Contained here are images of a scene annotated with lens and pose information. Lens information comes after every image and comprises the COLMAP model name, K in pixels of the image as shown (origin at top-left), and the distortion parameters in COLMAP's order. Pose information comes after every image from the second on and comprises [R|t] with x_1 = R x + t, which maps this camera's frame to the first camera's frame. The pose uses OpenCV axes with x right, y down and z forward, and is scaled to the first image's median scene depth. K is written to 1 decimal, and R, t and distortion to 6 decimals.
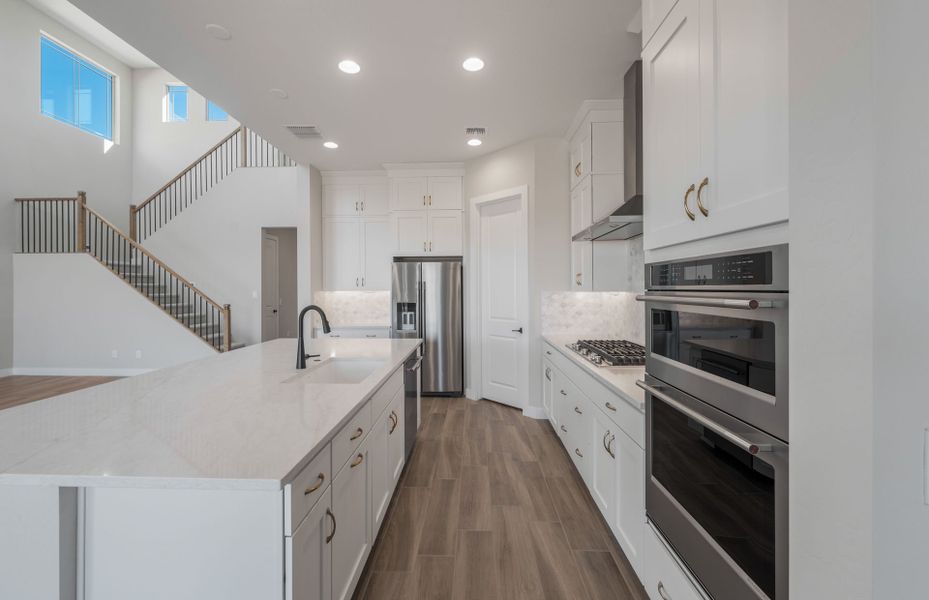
lens RADIAL K [[385.6, 0, 450.3], [0, 385.6, 293.2], [0, 0, 1]] dist [-0.002256, -0.001377]
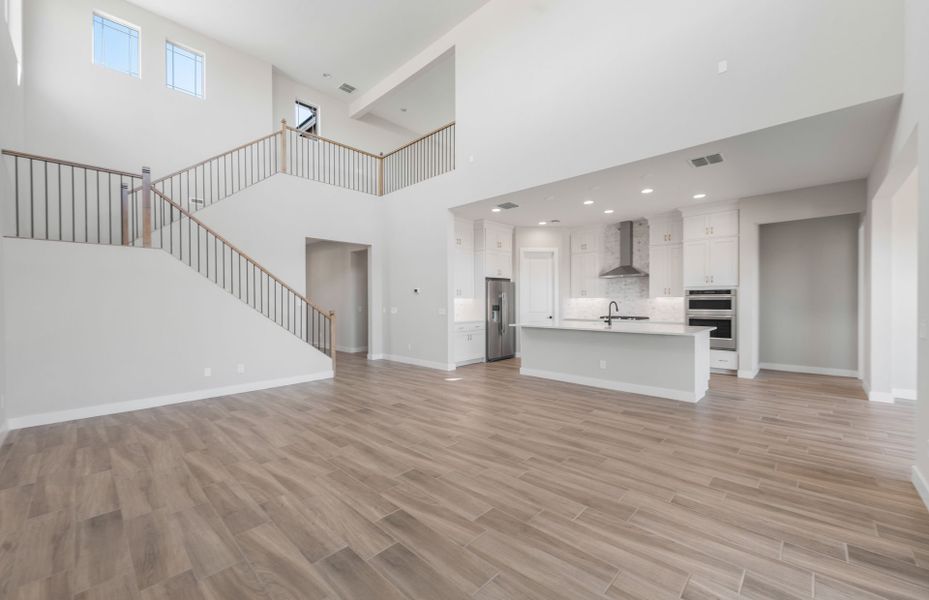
lens RADIAL K [[379.7, 0, 459.1], [0, 379.7, 302.6], [0, 0, 1]] dist [-0.008361, -0.000138]
pose [[0.650515, -0.003683, 0.759485, -1.715202], [0.011915, 0.999915, -0.005356, 0.023325], [-0.759400, 0.012534, 0.650503, 0.059725]]
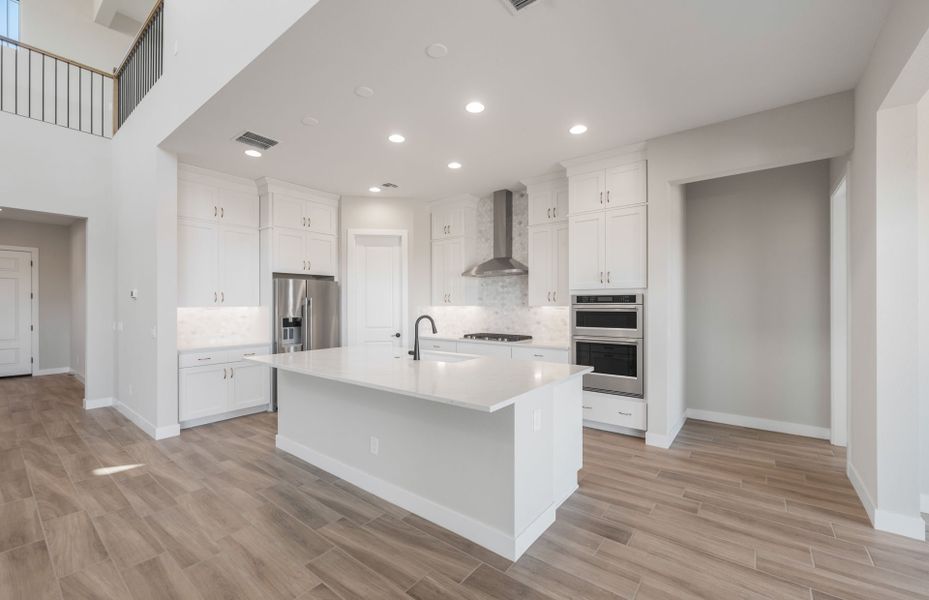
lens RADIAL K [[385.6, 0, 471.3], [0, 385.6, 302.1], [0, 0, 1]] dist [-0.002256, -0.001377]
pose [[0.559162, 0.005219, 0.829042, -0.819839], [0.011018, 0.999845, -0.013726, 0.001801], [-0.828985, 0.016810, 0.559018, 0.027854]]
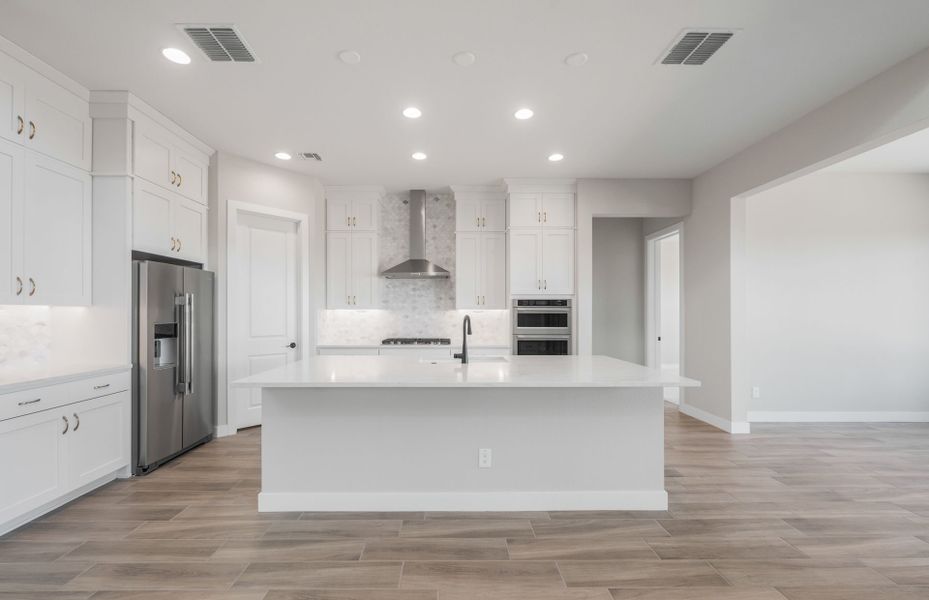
lens RADIAL K [[385.6, 0, 462.3], [0, 385.6, 314.8], [0, 0, 1]] dist [-0.002256, -0.001377]
pose [[-0.086791, -0.002652, 0.996223, -0.958960], [0.010957, 0.999933, 0.003617, 0.013308], [-0.996166, 0.011230, -0.086756, 0.640748]]
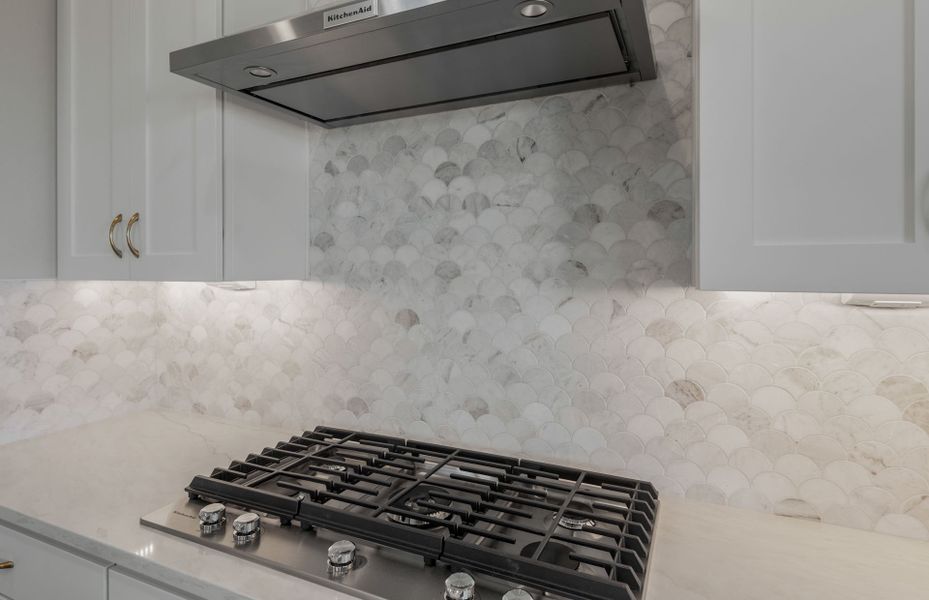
lens RADIAL K [[499.7, 0, 471.4], [0, 499.7, 272.5], [0, 0, 1]] dist [-0.004594, -0.000811]
pose [[0.347188, 0.000021, 0.937796, 0.074997], [0.007054, 0.999972, -0.002634, -0.006309], [-0.937769, 0.007530, 0.347178, 0.568030]]
